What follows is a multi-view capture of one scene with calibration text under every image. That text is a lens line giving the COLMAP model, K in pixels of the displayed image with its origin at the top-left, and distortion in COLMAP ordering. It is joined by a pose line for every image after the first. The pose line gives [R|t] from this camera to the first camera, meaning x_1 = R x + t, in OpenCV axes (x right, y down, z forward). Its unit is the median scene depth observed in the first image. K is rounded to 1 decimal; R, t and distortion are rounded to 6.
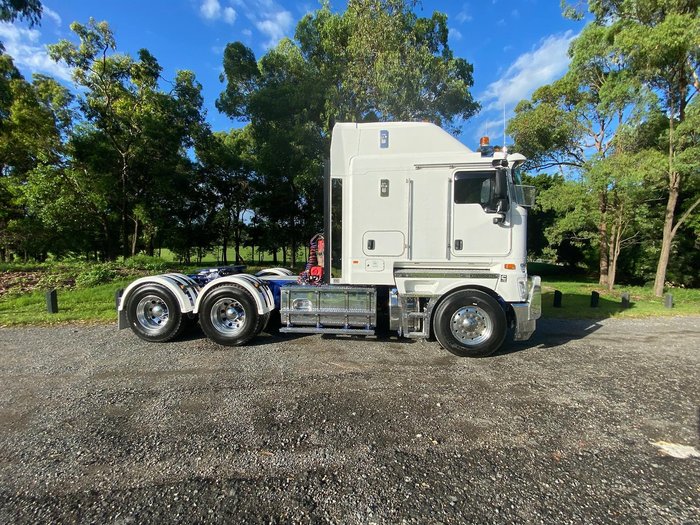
lens RADIAL K [[284.4, 0, 347.8], [0, 284.4, 262.8], [0, 0, 1]] dist [0.011790, -0.016816]
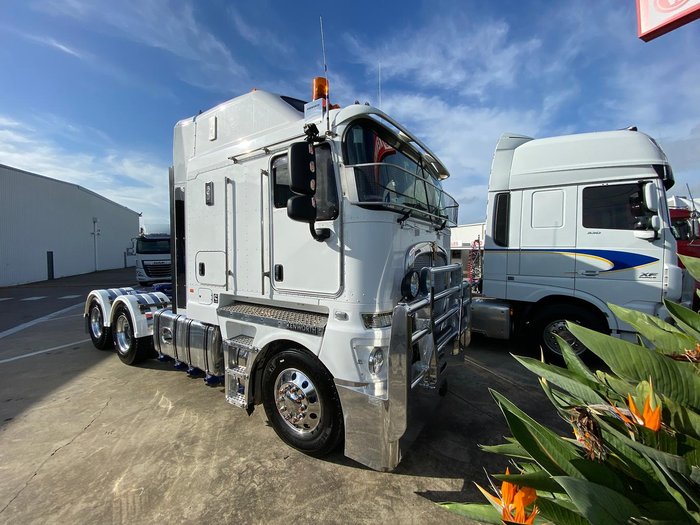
lens RADIAL K [[284.4, 0, 347.8], [0, 284.4, 262.8], [0, 0, 1]] dist [0.011790, -0.016816]
pose [[0.888727, 0.010930, -0.458306, 0.480206], [-0.010233, 0.999940, 0.004003, -0.053119], [0.458322, 0.001133, 0.888785, 0.301345]]
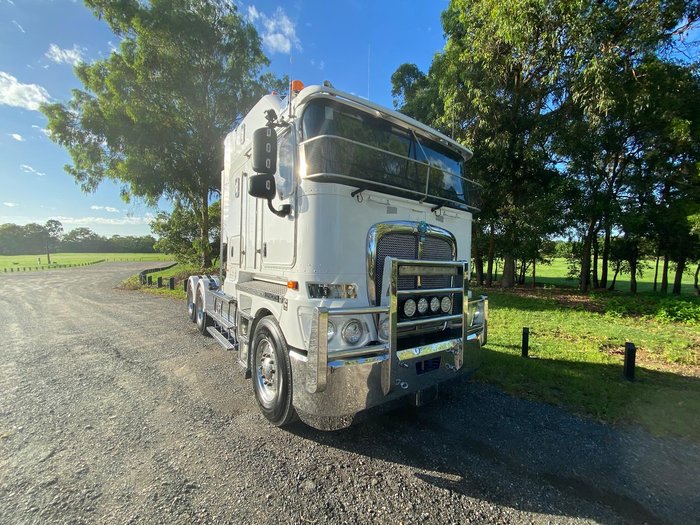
lens RADIAL K [[284.4, 0, 347.8], [0, 284.4, 262.8], [0, 0, 1]] dist [0.011790, -0.016816]
pose [[0.672581, 0.011046, -0.739941, 0.619201], [-0.042187, 0.998835, -0.023436, -0.013774], [0.738820, 0.046978, 0.672263, 0.399284]]
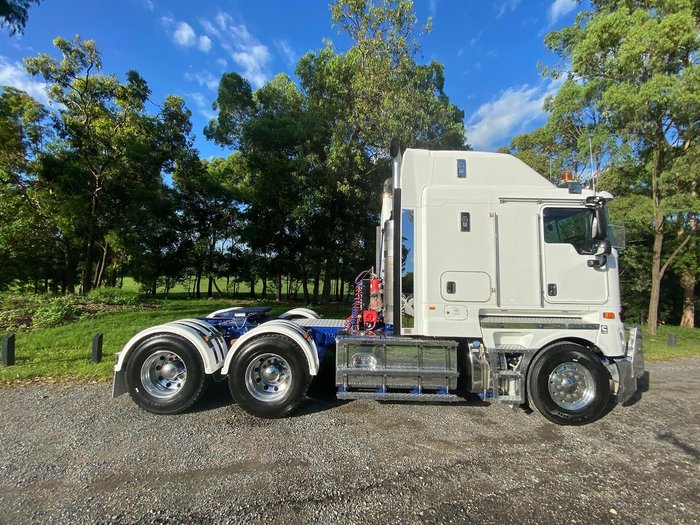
lens RADIAL K [[284.4, 0, 347.8], [0, 284.4, 262.8], [0, 0, 1]] dist [0.011790, -0.016816]
pose [[0.994874, 0.021052, 0.098906, -0.185914], [-0.009983, 0.993759, -0.111104, -0.024907], [-0.100627, 0.109547, 0.988875, 0.115811]]
